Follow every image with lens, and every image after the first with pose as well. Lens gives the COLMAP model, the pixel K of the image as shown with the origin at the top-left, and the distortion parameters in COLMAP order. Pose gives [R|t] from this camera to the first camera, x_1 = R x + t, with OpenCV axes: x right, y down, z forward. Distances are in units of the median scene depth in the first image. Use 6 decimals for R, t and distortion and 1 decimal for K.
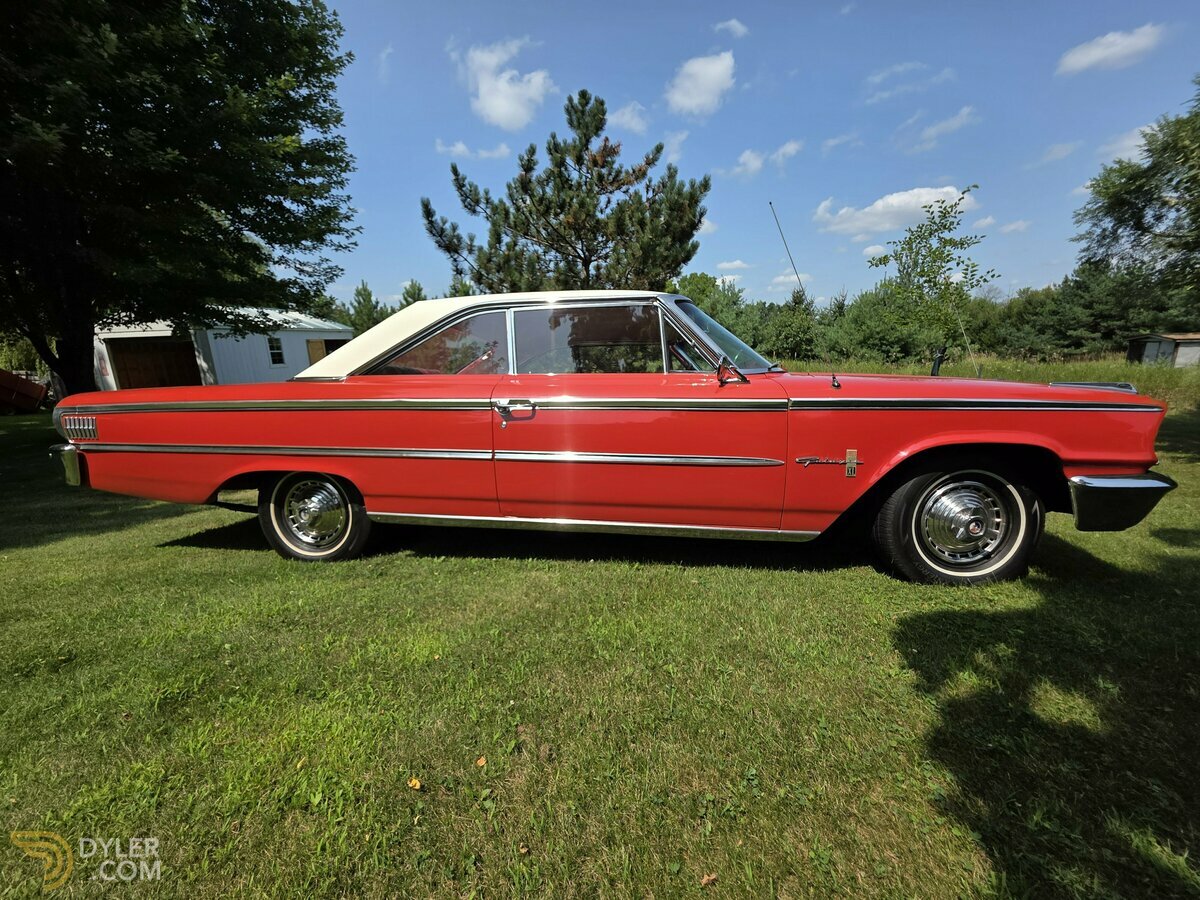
lens RADIAL K [[476.1, 0, 600.0], [0, 476.1, 450.0], [0, 0, 1]] dist [-0.000665, 0.000169]
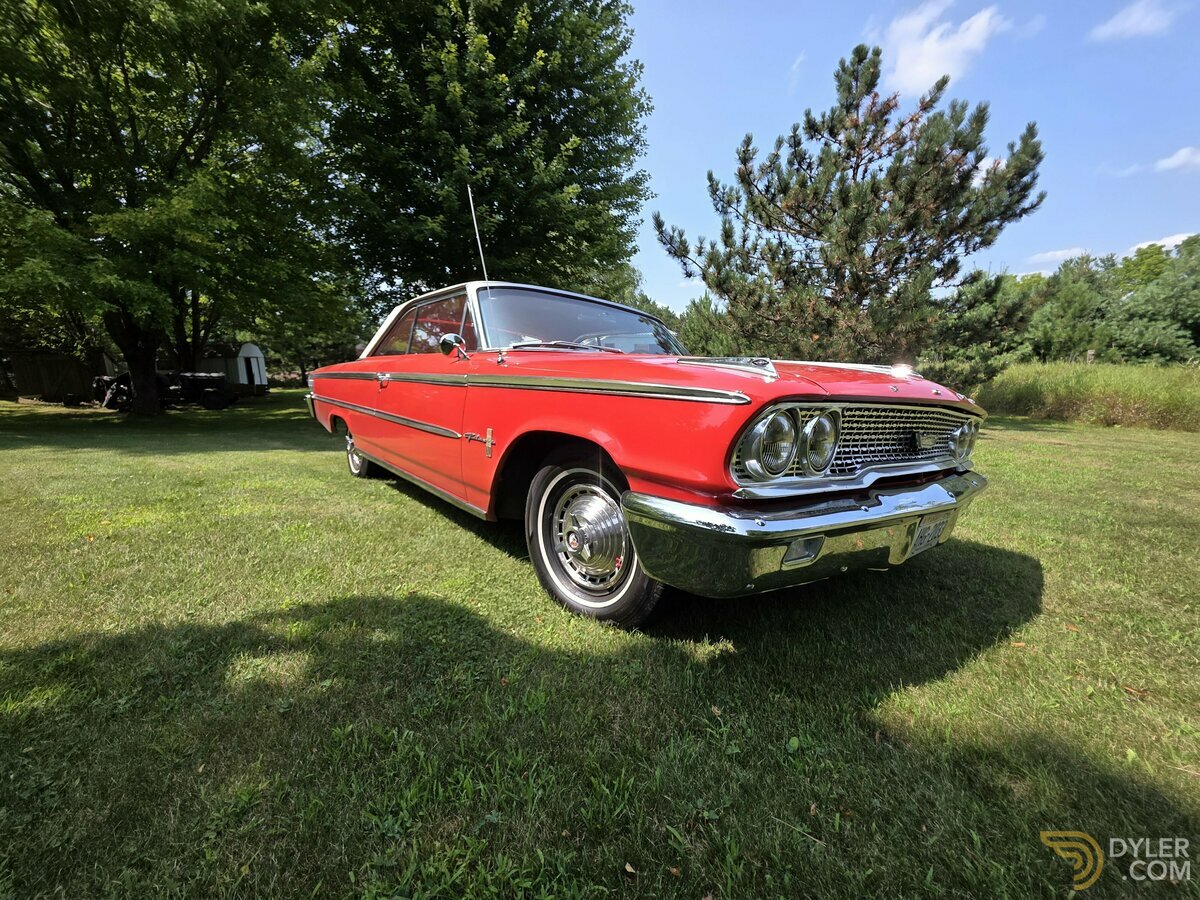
lens RADIAL K [[480.1, 0, 608.6], [0, 480.1, 449.6], [0, 0, 1]] dist [-0.001208, -0.000571]
pose [[0.751836, 0.122424, -0.647884, 0.285876], [-0.129445, 0.990895, 0.037025, -0.005741], [0.646518, 0.056028, 0.760838, 0.090749]]
